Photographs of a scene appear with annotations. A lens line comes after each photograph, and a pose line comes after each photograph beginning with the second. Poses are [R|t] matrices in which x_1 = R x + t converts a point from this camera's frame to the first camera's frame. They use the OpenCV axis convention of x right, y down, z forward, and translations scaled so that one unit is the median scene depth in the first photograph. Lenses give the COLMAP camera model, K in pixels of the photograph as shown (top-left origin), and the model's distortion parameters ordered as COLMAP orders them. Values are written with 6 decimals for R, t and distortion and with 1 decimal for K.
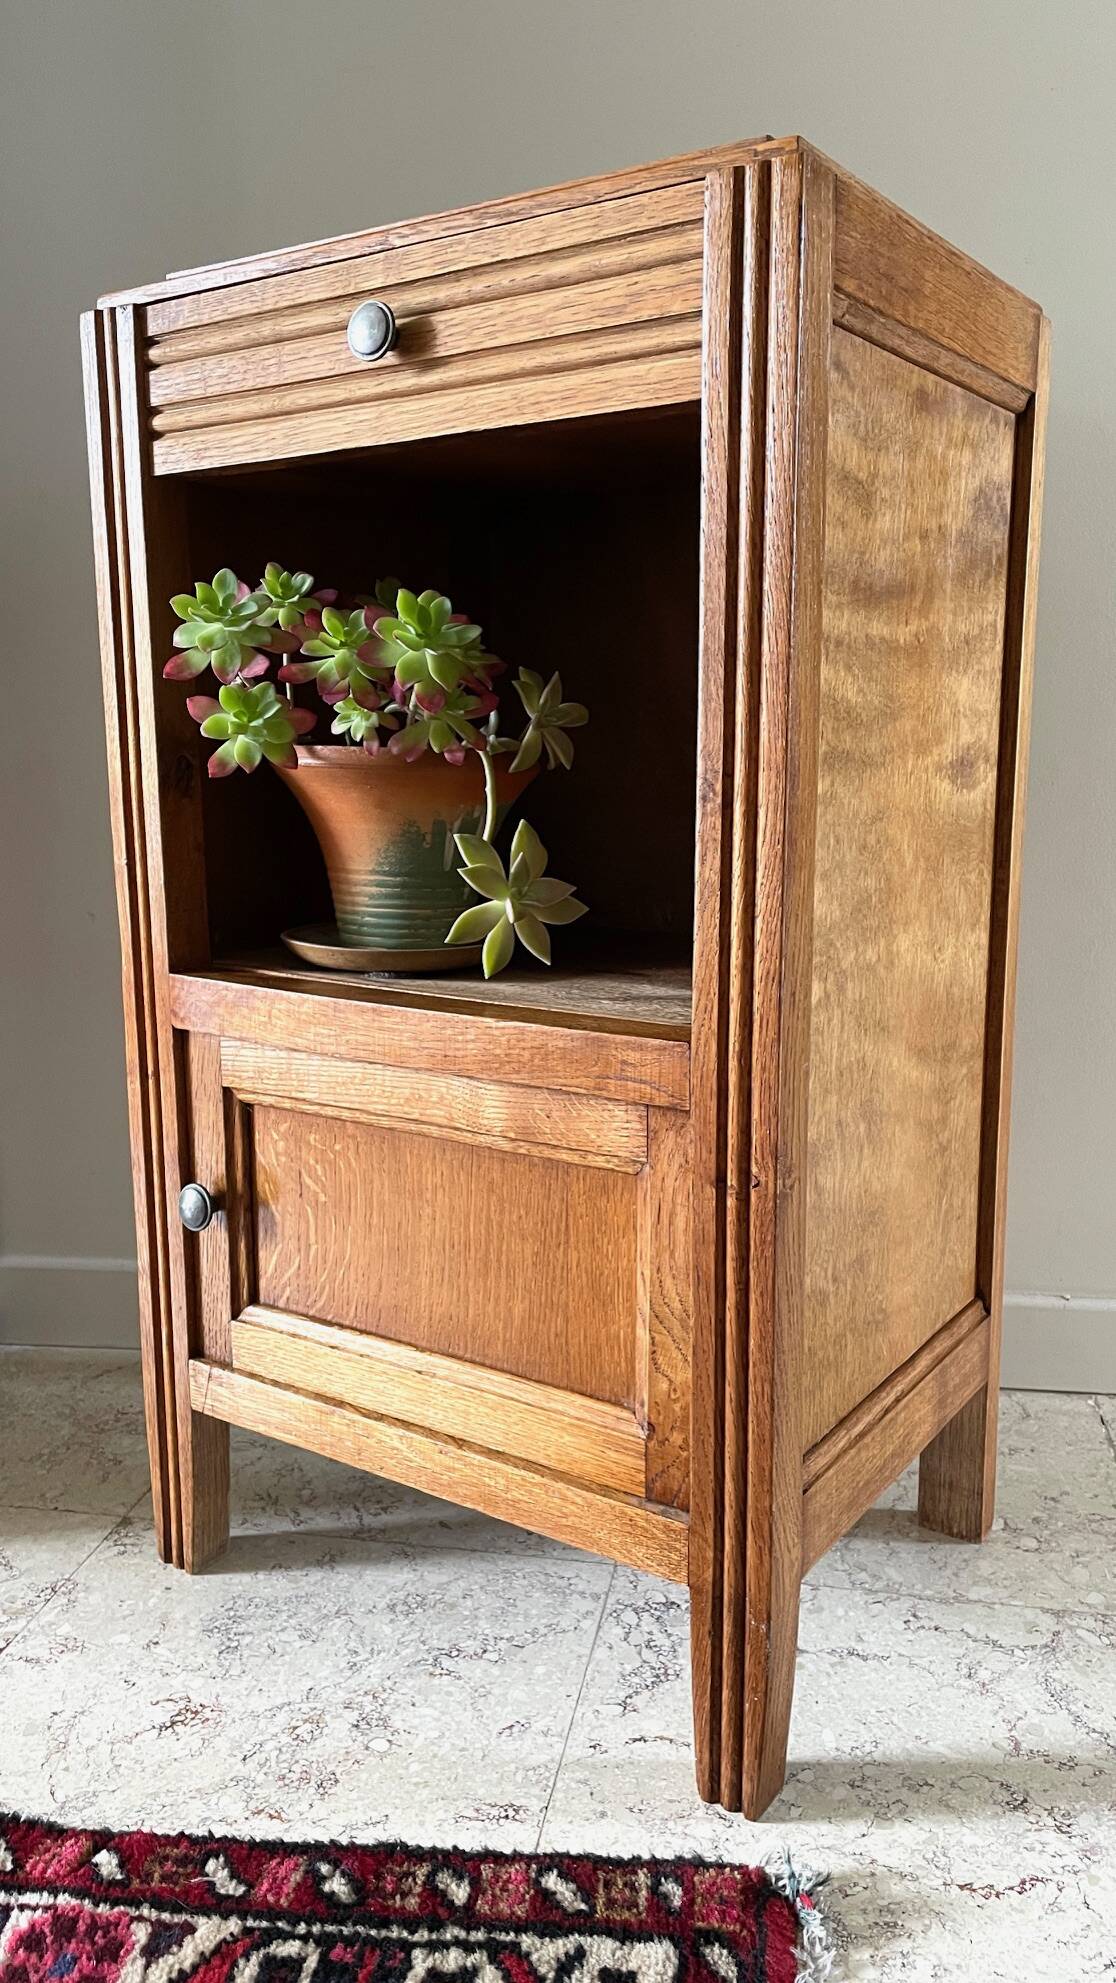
lens RADIAL K [[1530.6, 0, 553.9], [0, 1530.6, 984.1], [0, 0, 1]] dist [0.072591, -0.097332]
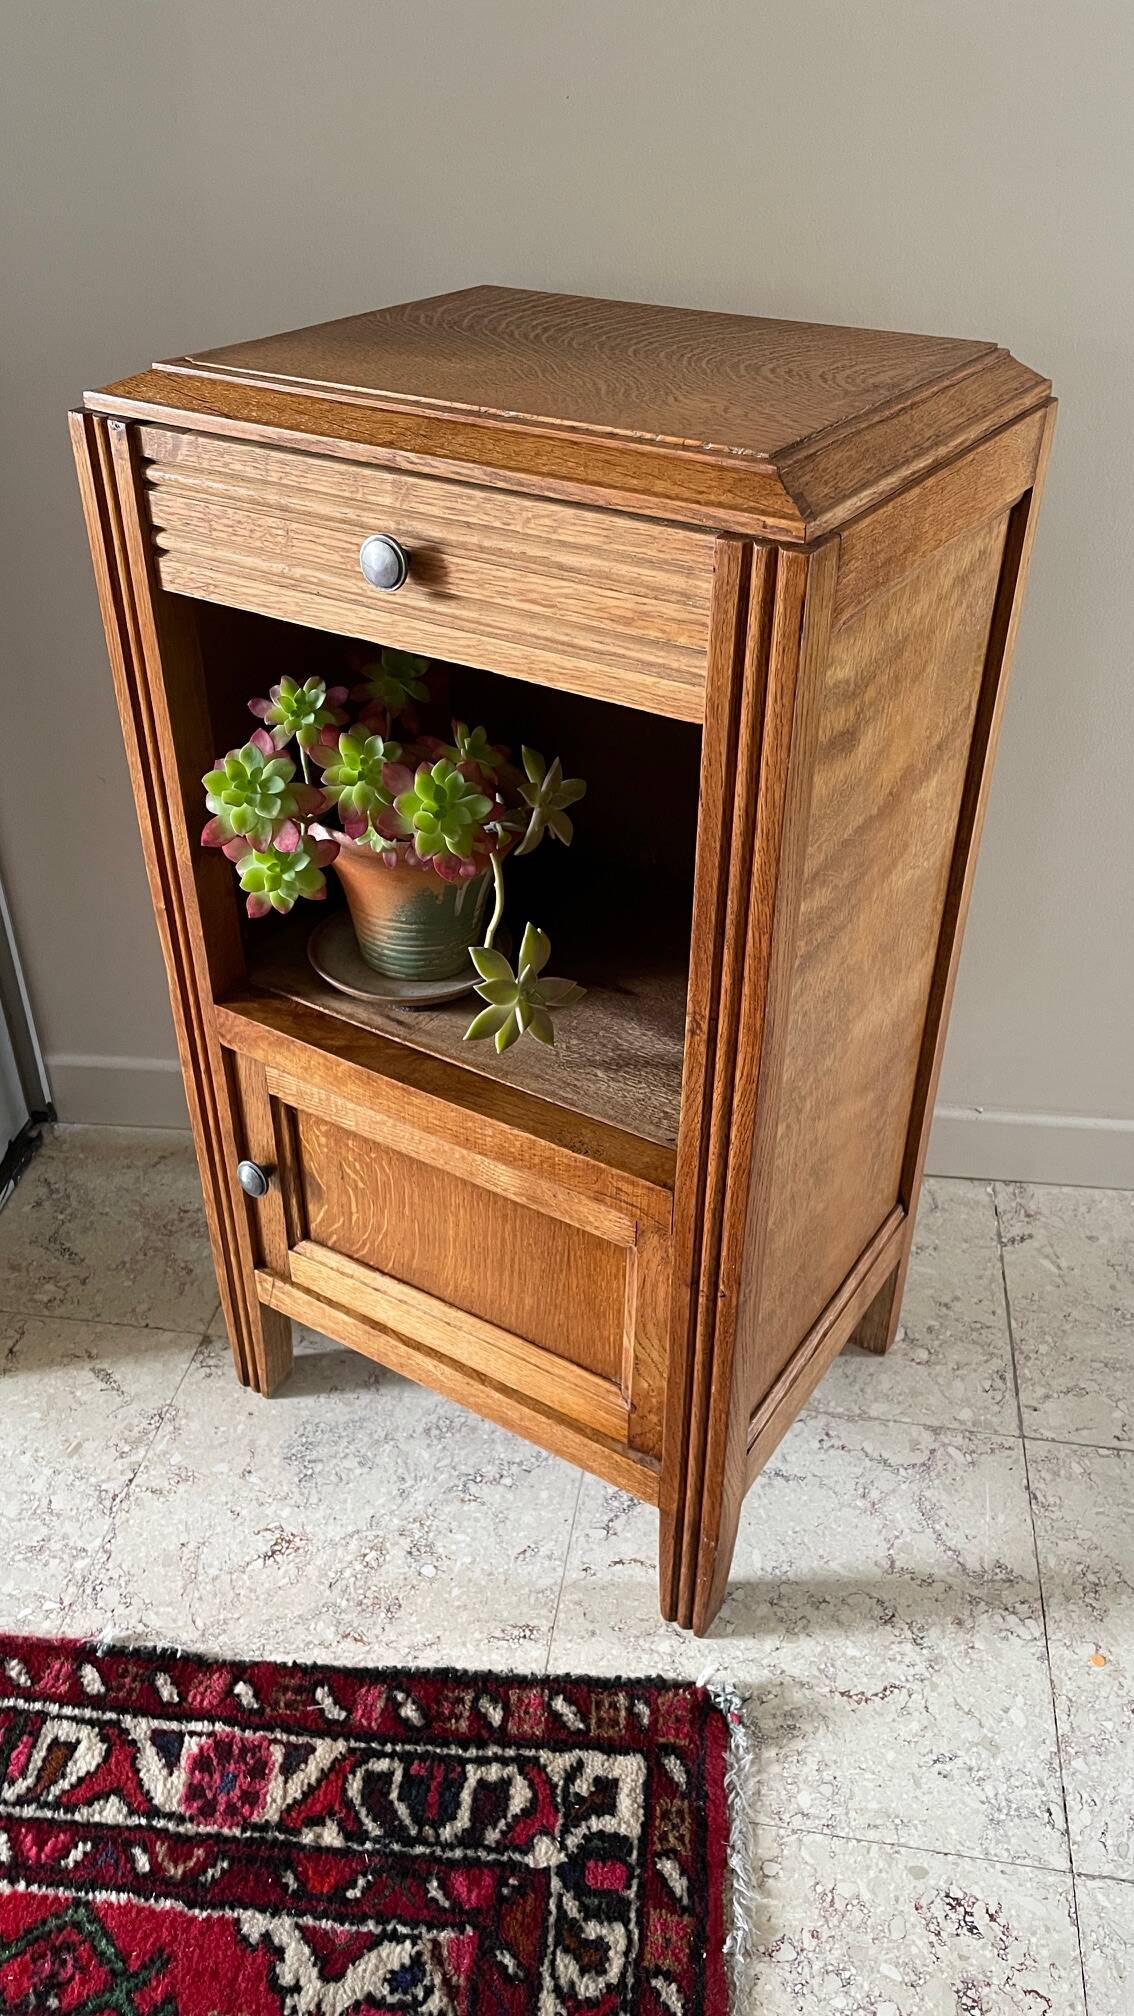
lens RADIAL K [[1526.2, 0, 569.3], [0, 1526.2, 998.1], [0, 0, 1]] dist [0.072534, -0.099209]
pose [[0.999432, -0.009081, 0.032455, -0.027965], [-0.004637, 0.916804, 0.399312, -0.510806], [-0.033381, -0.399235, 0.916241, -0.044172]]
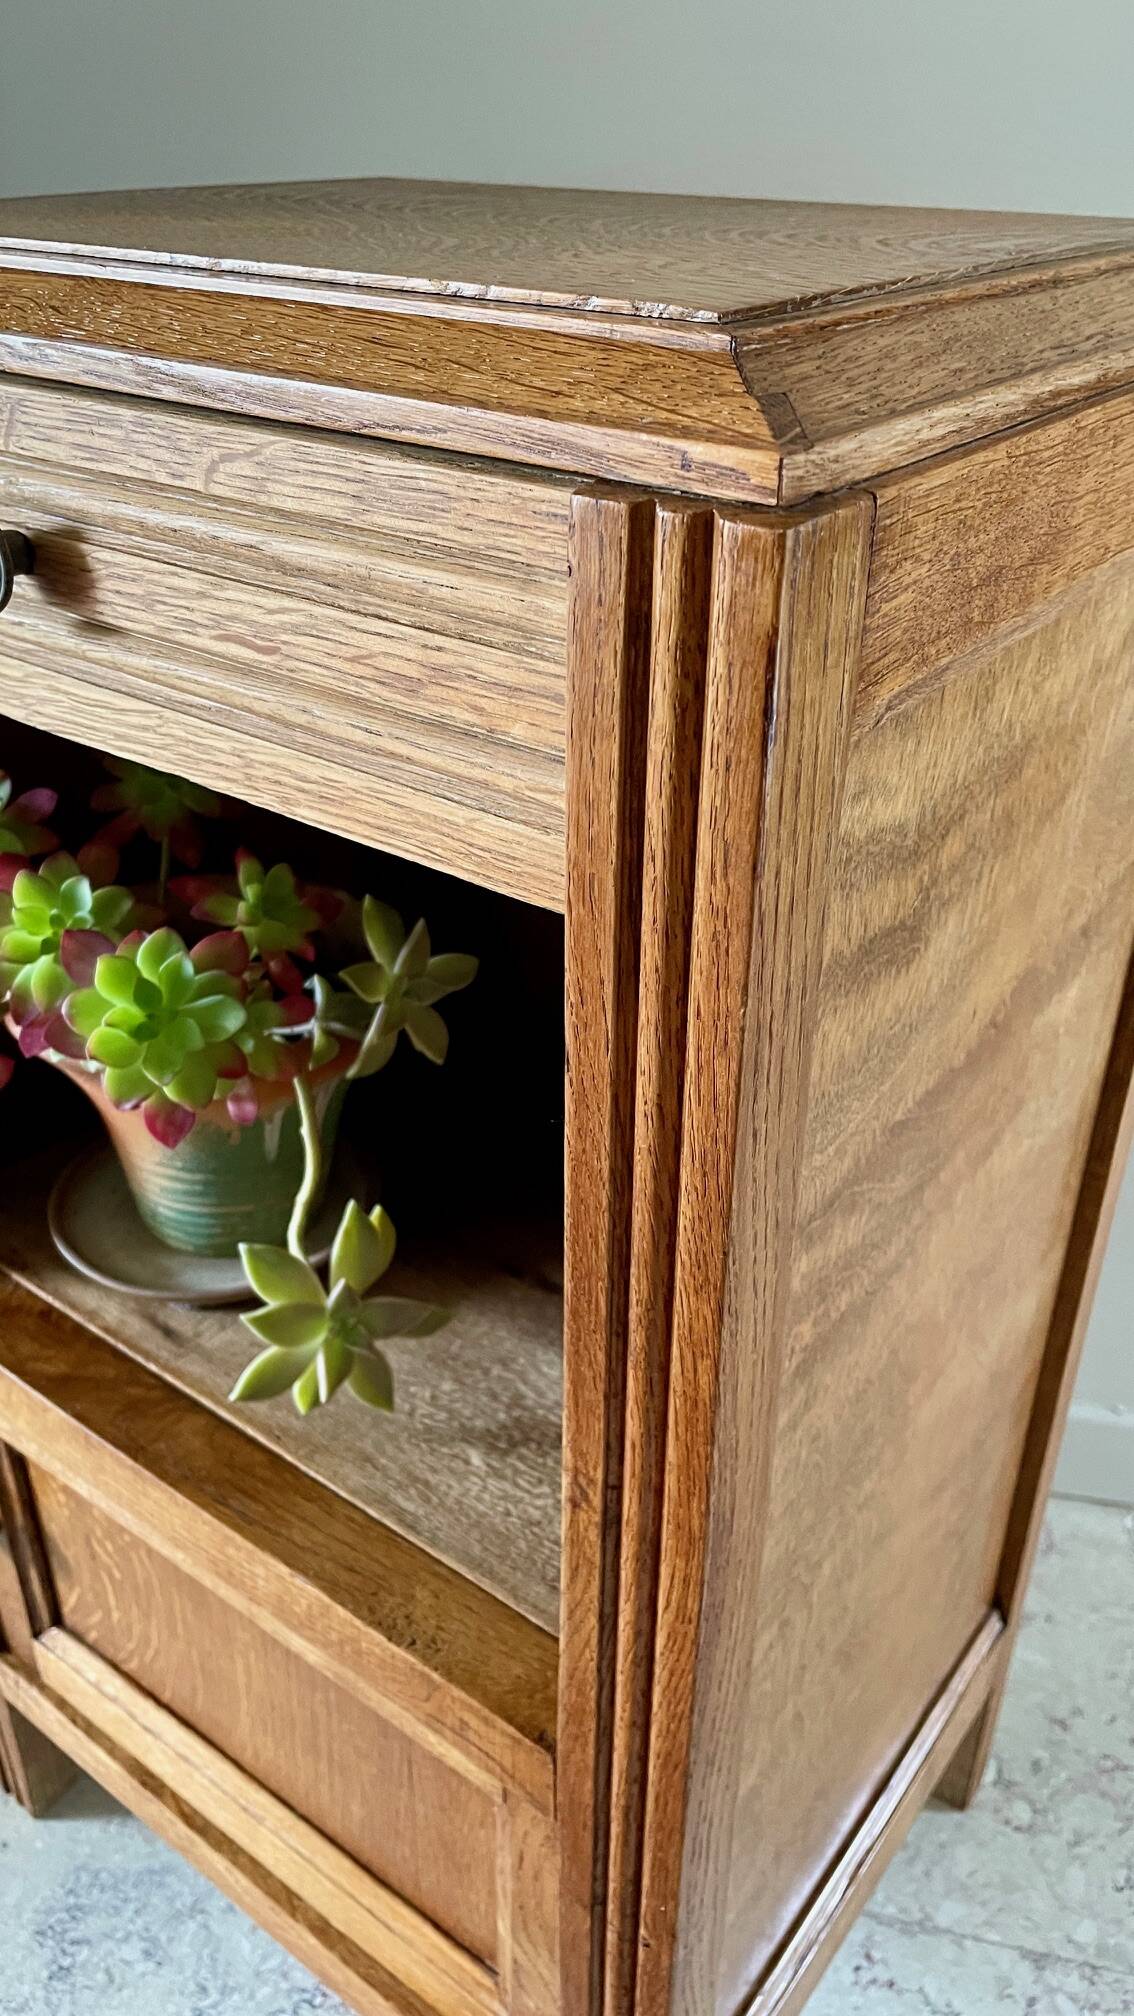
lens RADIAL K [[1546.5, 0, 572.3], [0, 1546.5, 996.5], [0, 0, 1]] dist [0.058879, -0.096792]
pose [[0.998752, 0.036374, -0.034220, 0.092886], [-0.022093, 0.936326, 0.350437, -0.426763], [0.044788, -0.349244, 0.935961, 0.431188]]
